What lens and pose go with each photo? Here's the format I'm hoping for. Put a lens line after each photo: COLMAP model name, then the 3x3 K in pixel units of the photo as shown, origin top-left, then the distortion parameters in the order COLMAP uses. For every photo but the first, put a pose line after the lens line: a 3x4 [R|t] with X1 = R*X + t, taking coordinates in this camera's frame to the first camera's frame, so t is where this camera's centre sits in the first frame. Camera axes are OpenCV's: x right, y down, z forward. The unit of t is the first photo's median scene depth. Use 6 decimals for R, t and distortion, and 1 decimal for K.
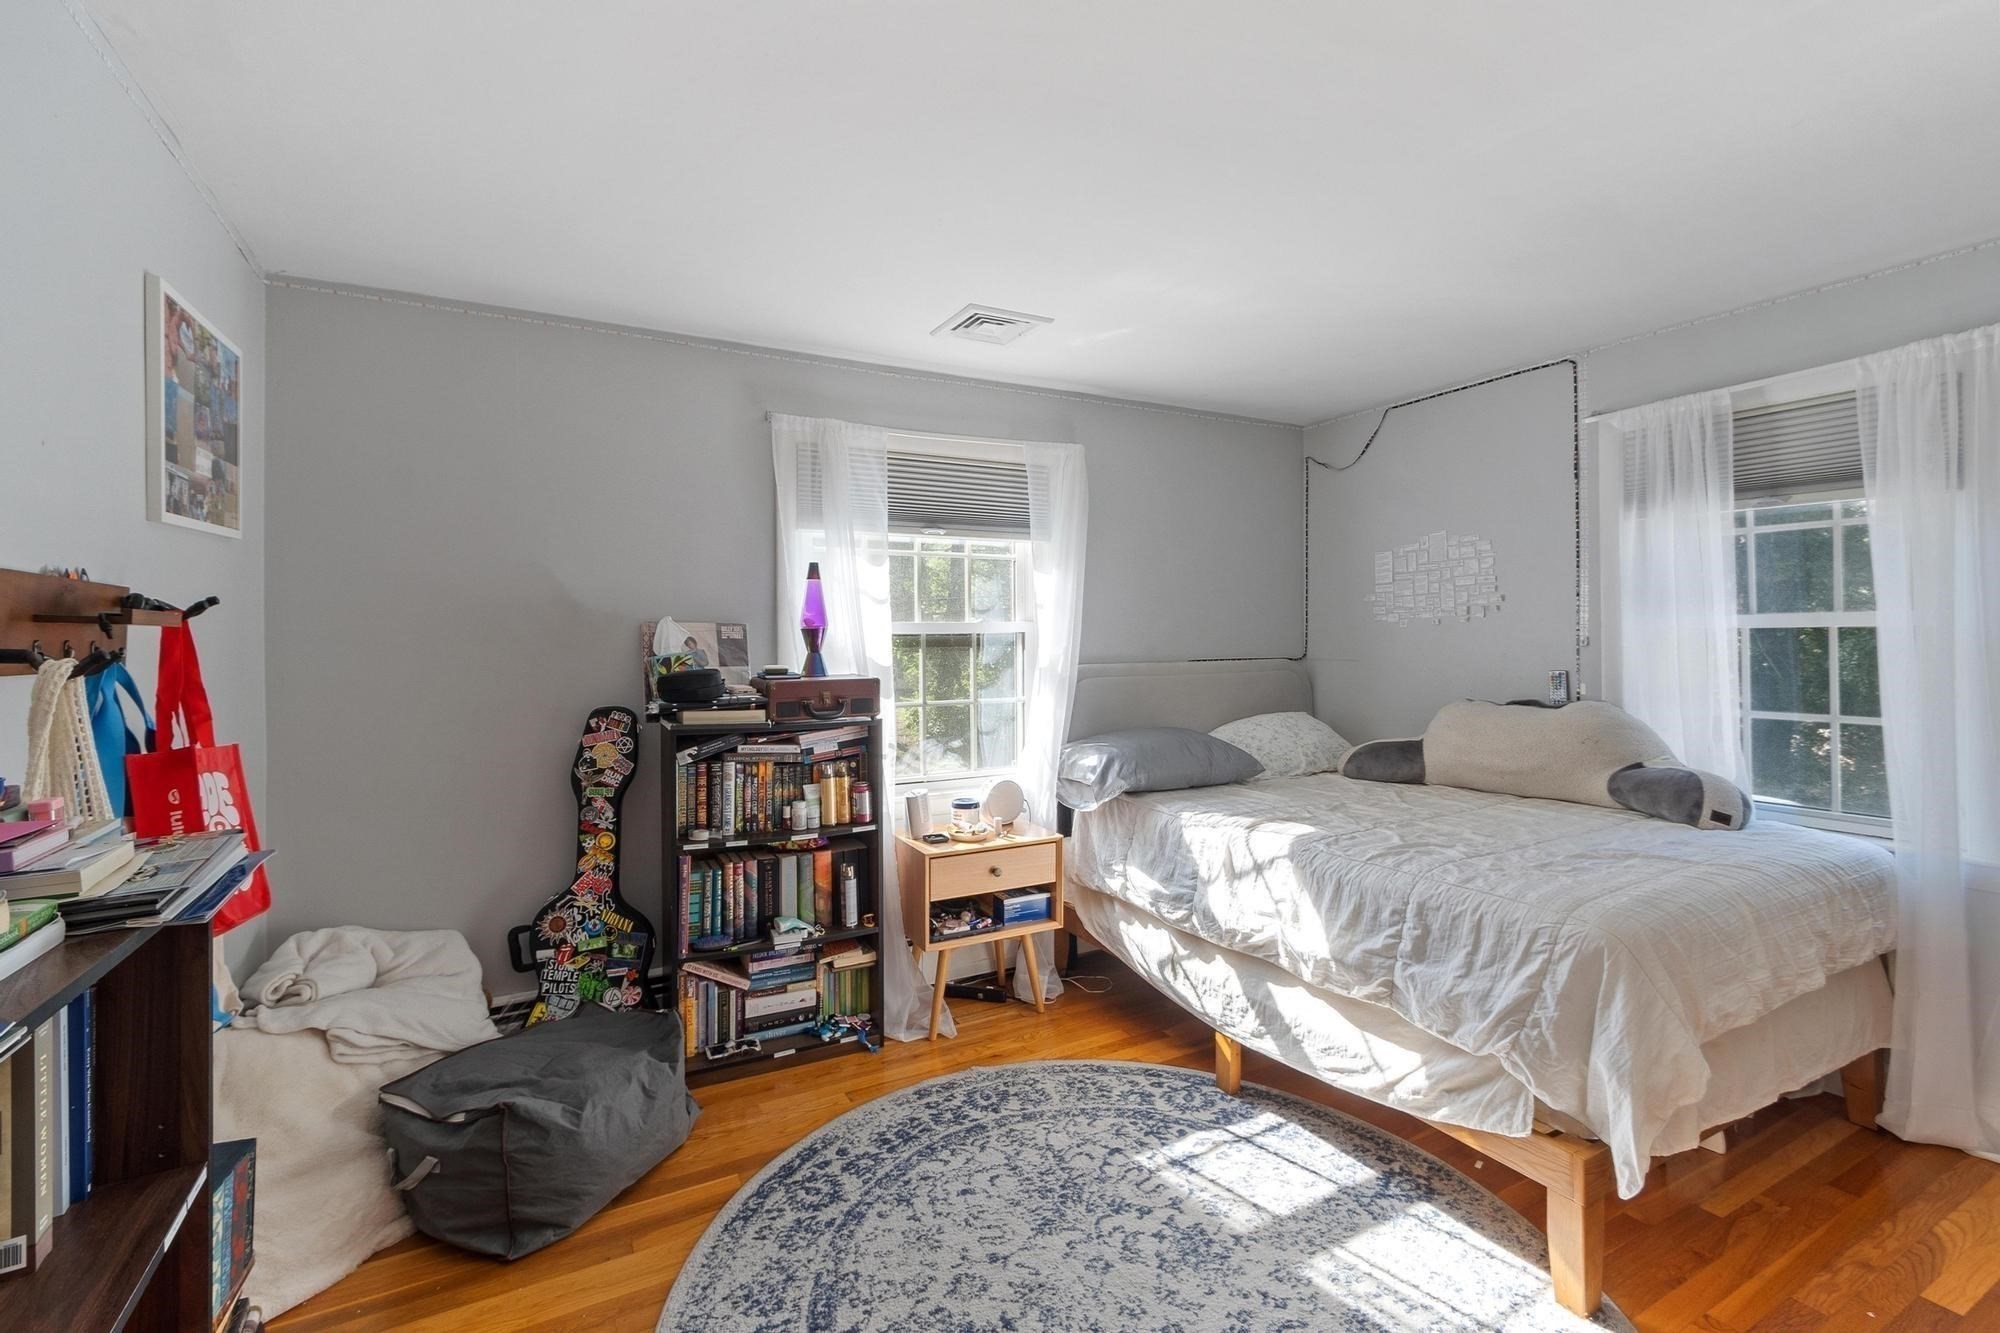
lens RADIAL K [[873.7, 0, 999.9], [0, 873.7, 624.3], [0, 0, 1]] dist [-0.001941, -0.000373]
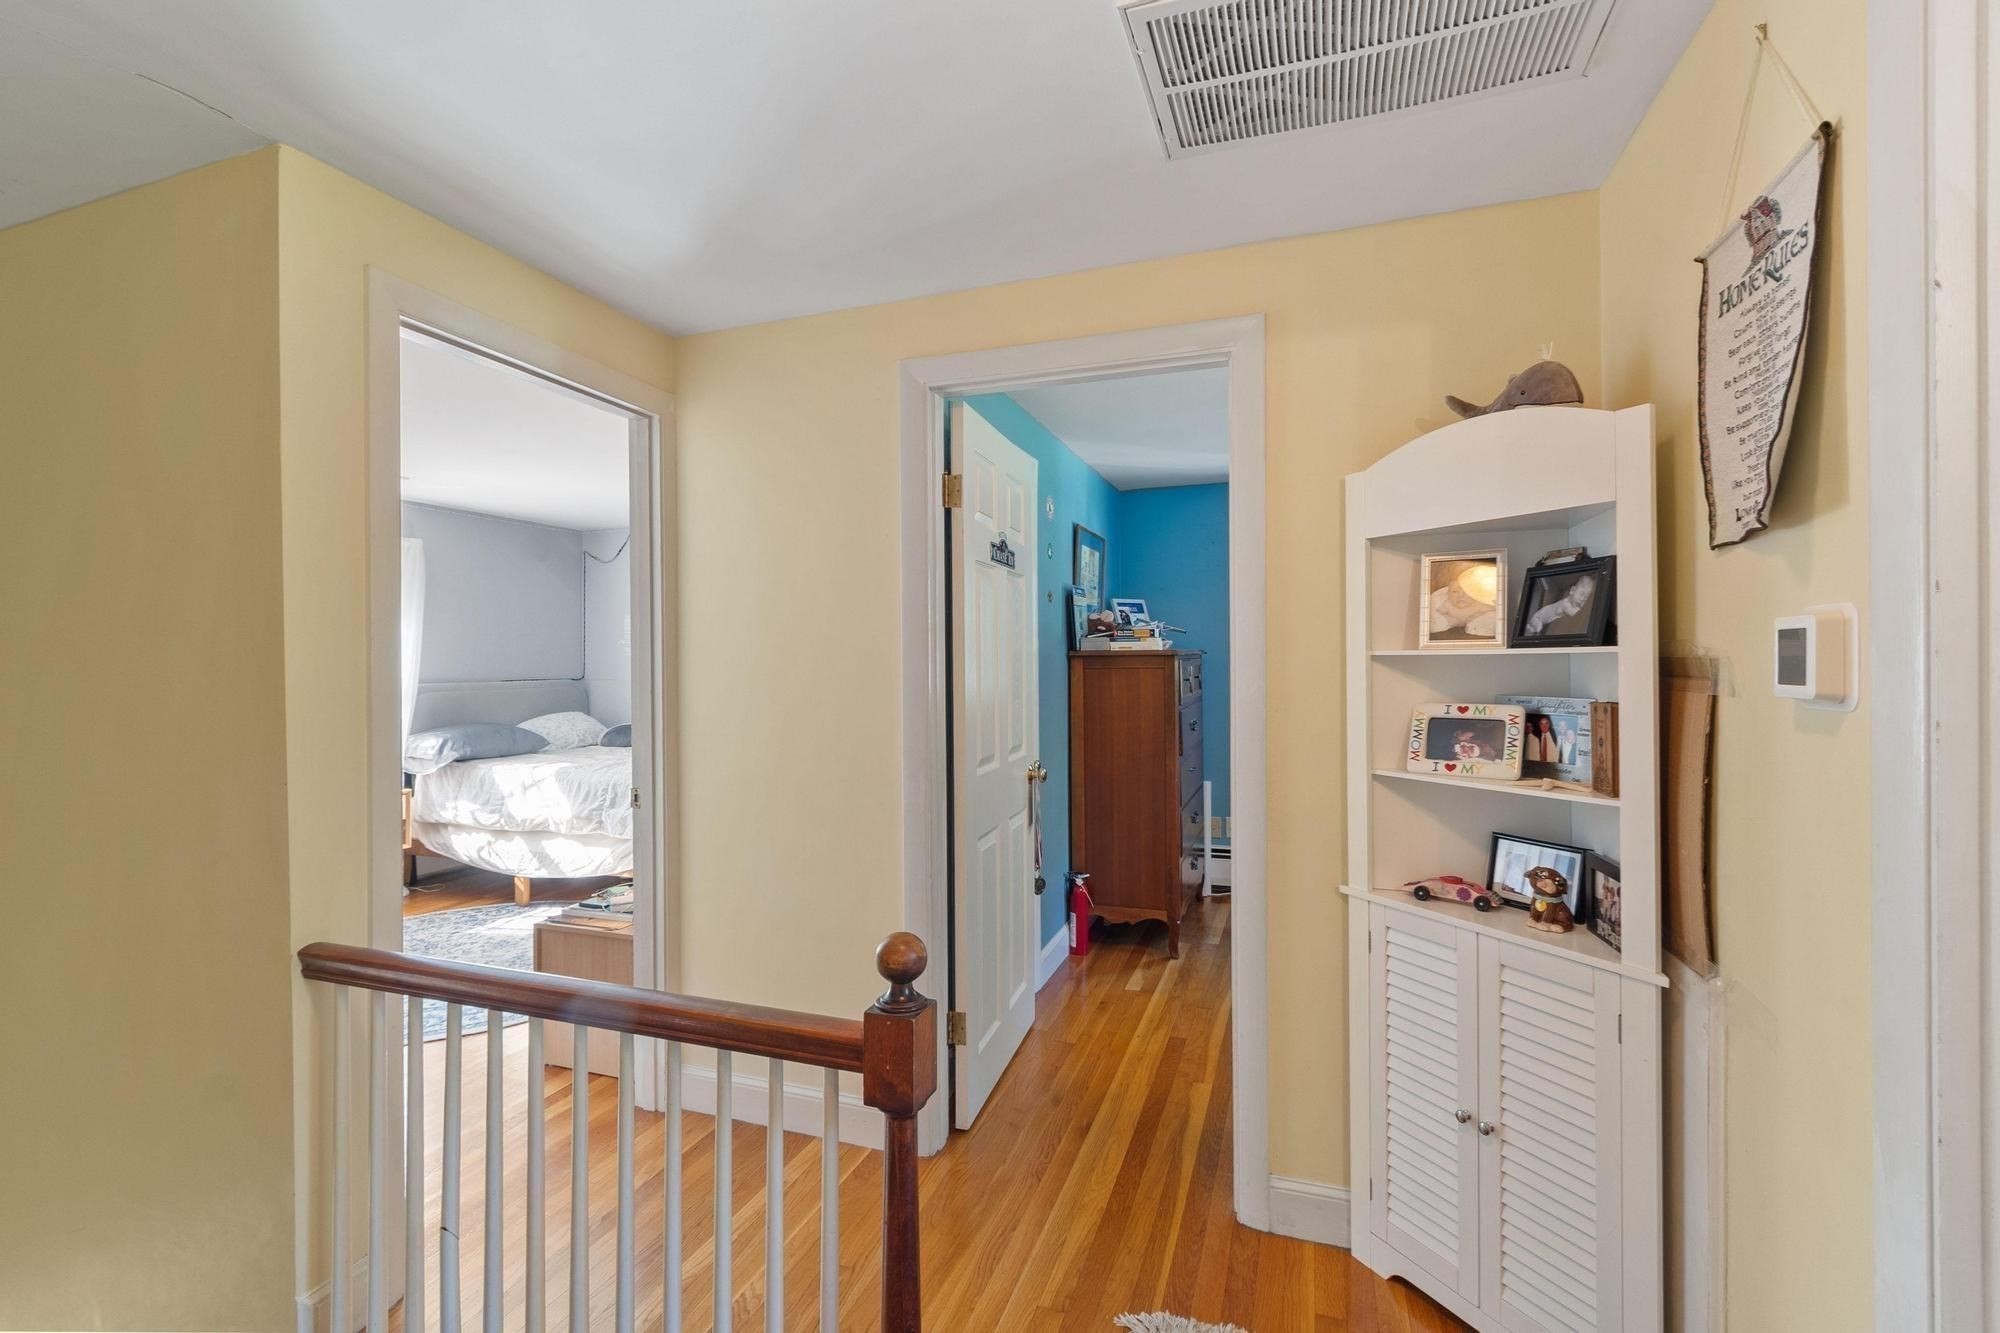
lens RADIAL K [[873.7, 0, 1001.5], [0, 873.7, 655.6], [0, 0, 1]] dist [-0.001941, -0.000373]
pose [[0.745535, -0.001874, 0.666464, -0.216486], [-0.001449, 0.999989, 0.004433, -0.016559], [-0.666465, -0.004270, 0.745524, -1.067179]]
